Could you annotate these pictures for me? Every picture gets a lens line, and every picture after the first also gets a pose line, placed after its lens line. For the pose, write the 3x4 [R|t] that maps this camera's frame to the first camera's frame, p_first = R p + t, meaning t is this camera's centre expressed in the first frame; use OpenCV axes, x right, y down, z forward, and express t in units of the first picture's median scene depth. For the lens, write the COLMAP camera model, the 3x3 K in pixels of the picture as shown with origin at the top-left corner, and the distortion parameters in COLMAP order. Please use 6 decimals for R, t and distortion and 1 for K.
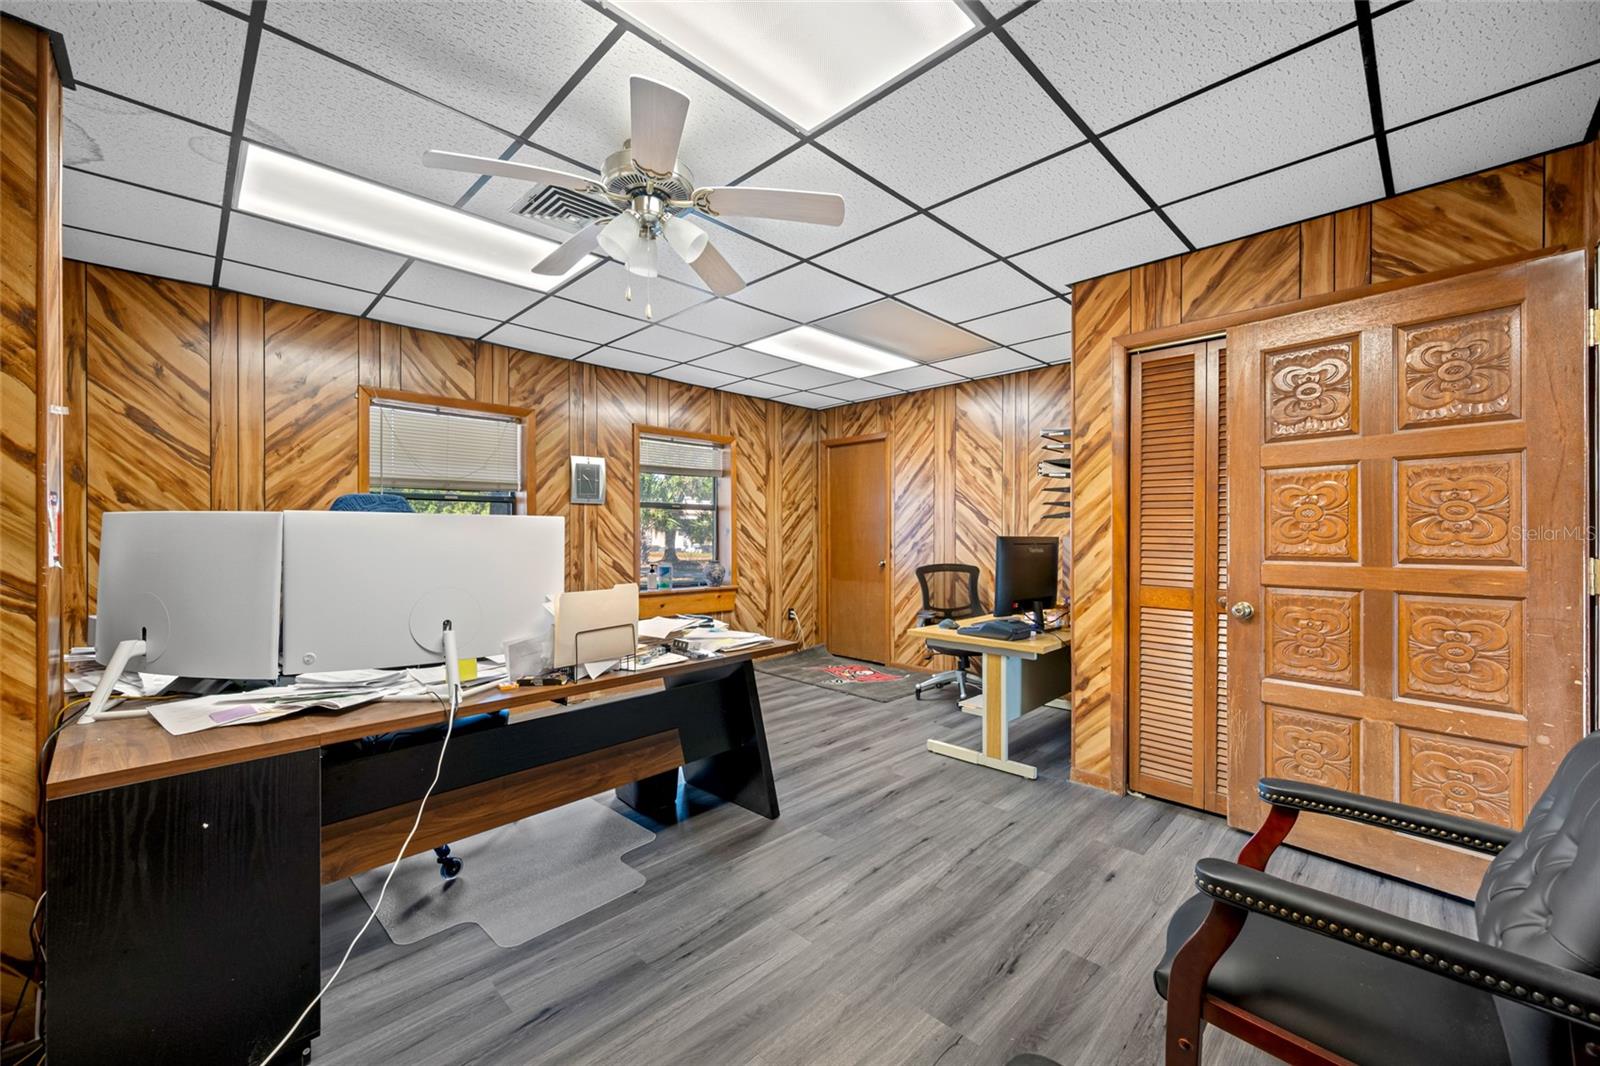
lens RADIAL K [[633.2, 0, 802.0], [0, 633.2, 532.2], [0, 0, 1]] dist [-0.000502, -0.000338]
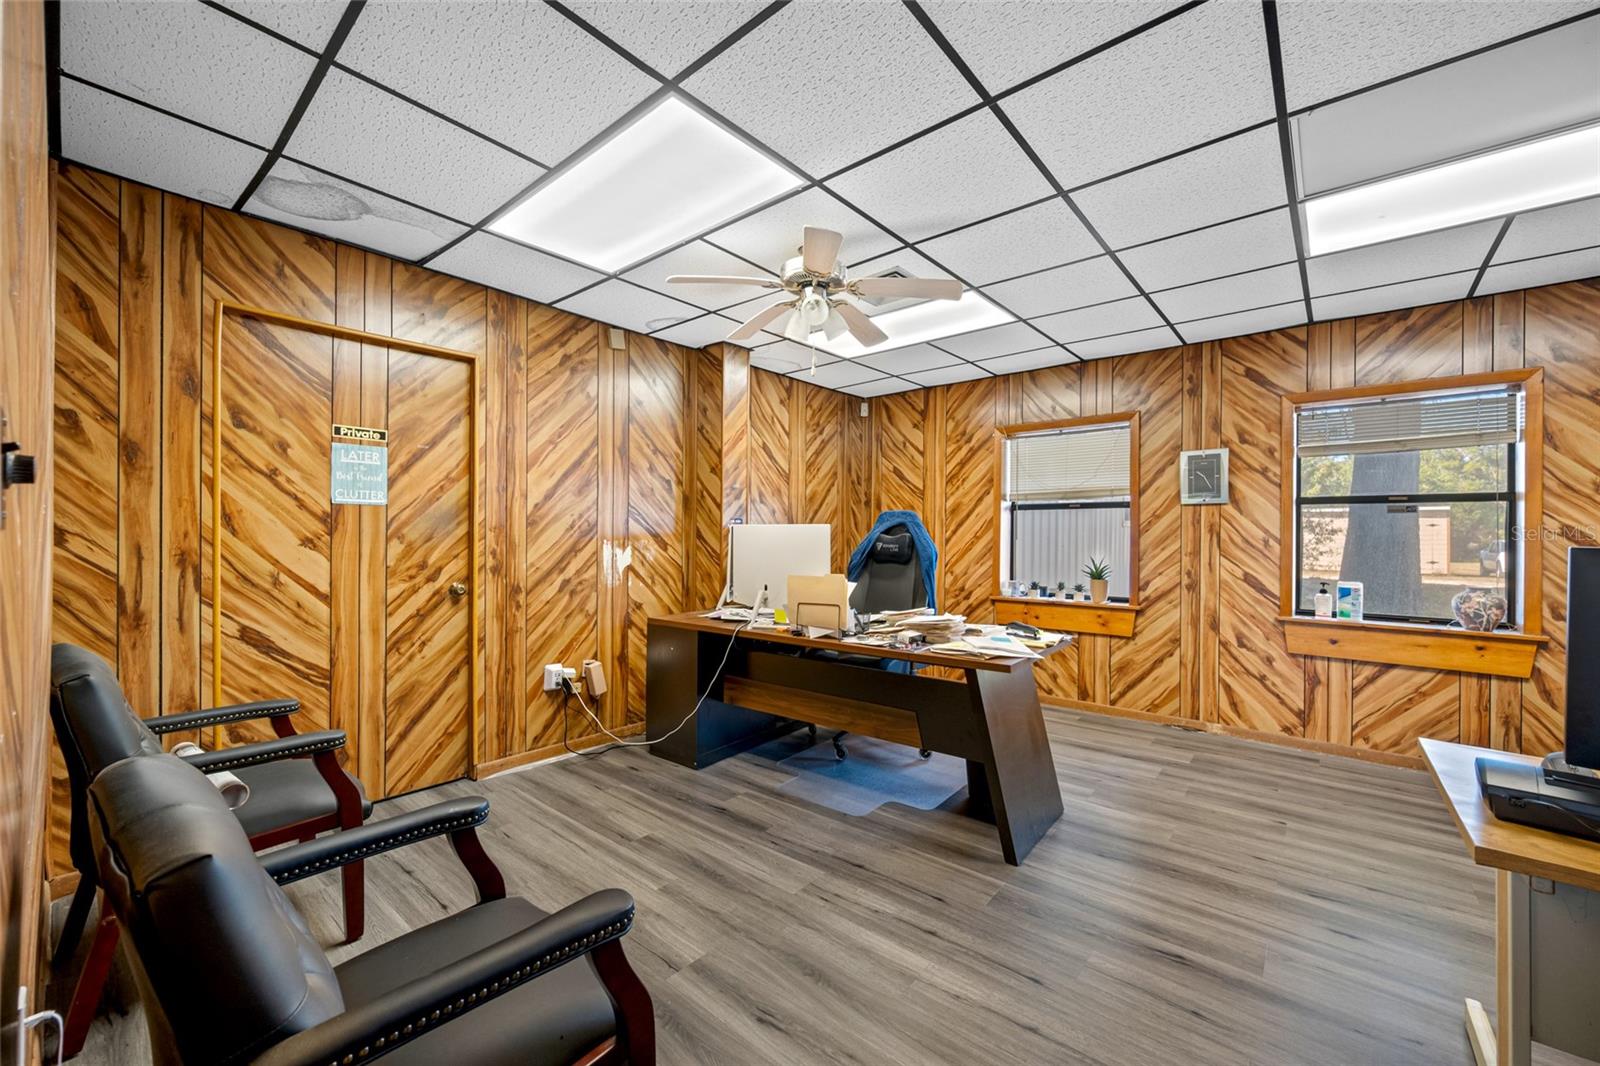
lens RADIAL K [[633.2, 0, 798.3], [0, 633.2, 534.7], [0, 0, 1]] dist [-0.000502, -0.000338]
pose [[0.073279, 0.000016, -0.997311, 0.585386], [-0.004533, 0.999990, -0.000317, -0.000408], [0.997301, 0.004544, 0.073279, 0.465322]]
